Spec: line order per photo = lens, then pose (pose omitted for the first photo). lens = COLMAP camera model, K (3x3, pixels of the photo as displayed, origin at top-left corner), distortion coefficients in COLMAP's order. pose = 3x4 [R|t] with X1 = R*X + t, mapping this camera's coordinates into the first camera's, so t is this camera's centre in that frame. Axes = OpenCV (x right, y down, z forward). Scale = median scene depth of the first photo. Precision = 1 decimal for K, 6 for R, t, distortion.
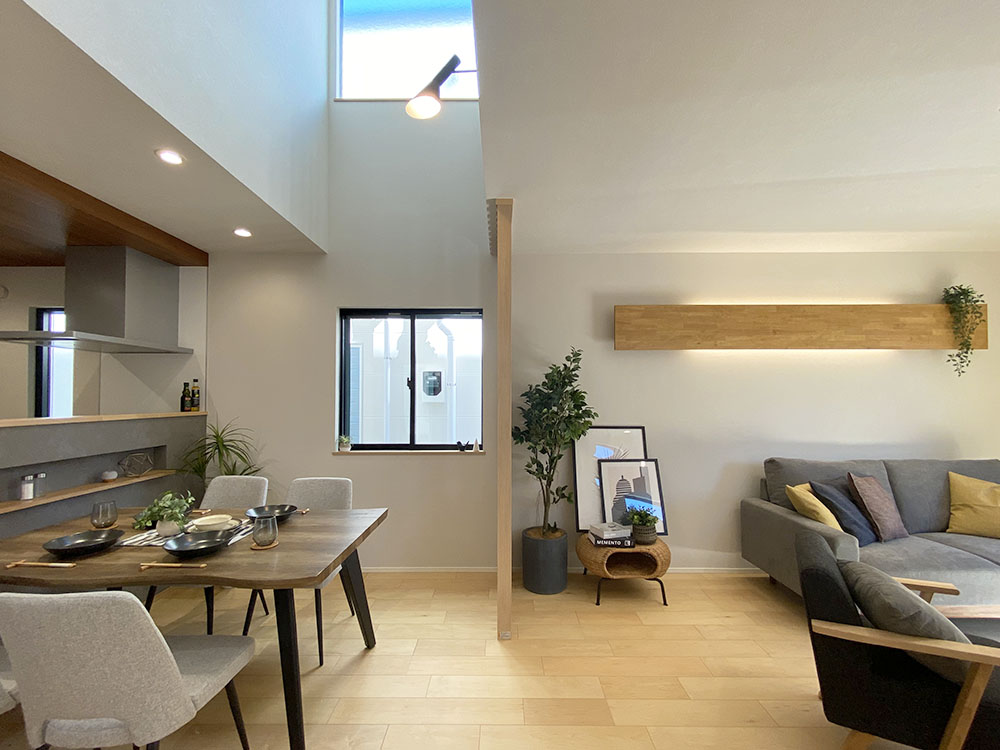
lens RADIAL K [[415.2, 0, 507.4], [0, 415.2, 388.9], [0, 0, 1]] dist [-0.004695, -0.000160]
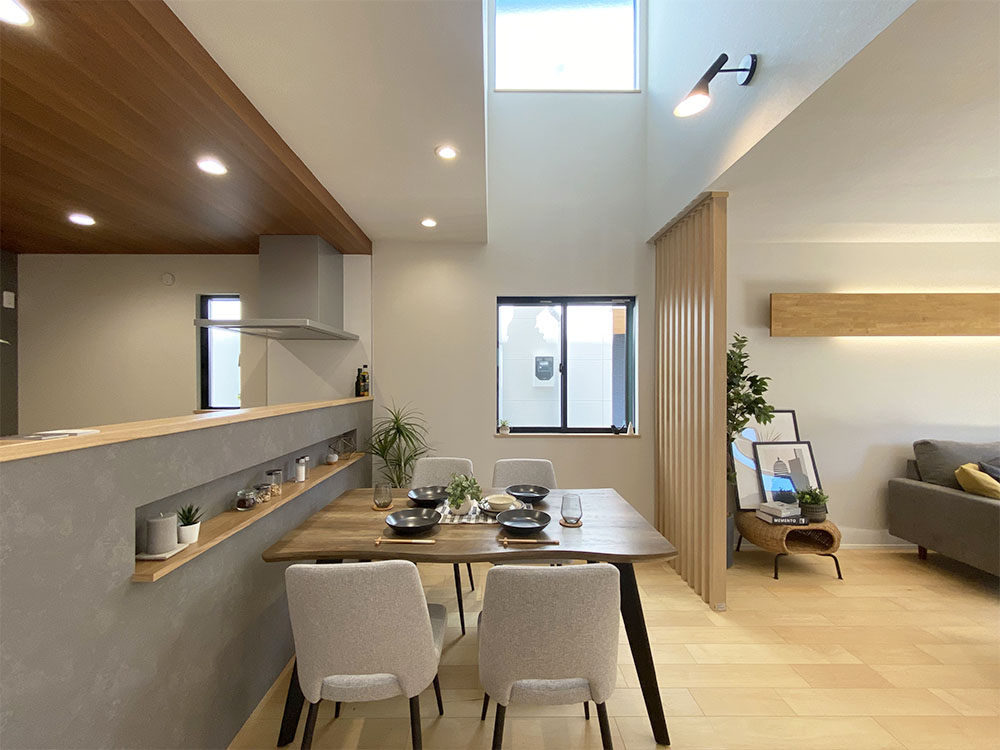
lens RADIAL K [[415.2, 0, 503.5], [0, 415.2, 381.1], [0, 0, 1]] dist [-0.004695, -0.000160]
pose [[0.999982, -0.000624, 0.006022, -0.416465], [0.000490, 0.999753, 0.022215, -0.005989], [-0.006035, -0.022212, 0.999735, -0.033260]]
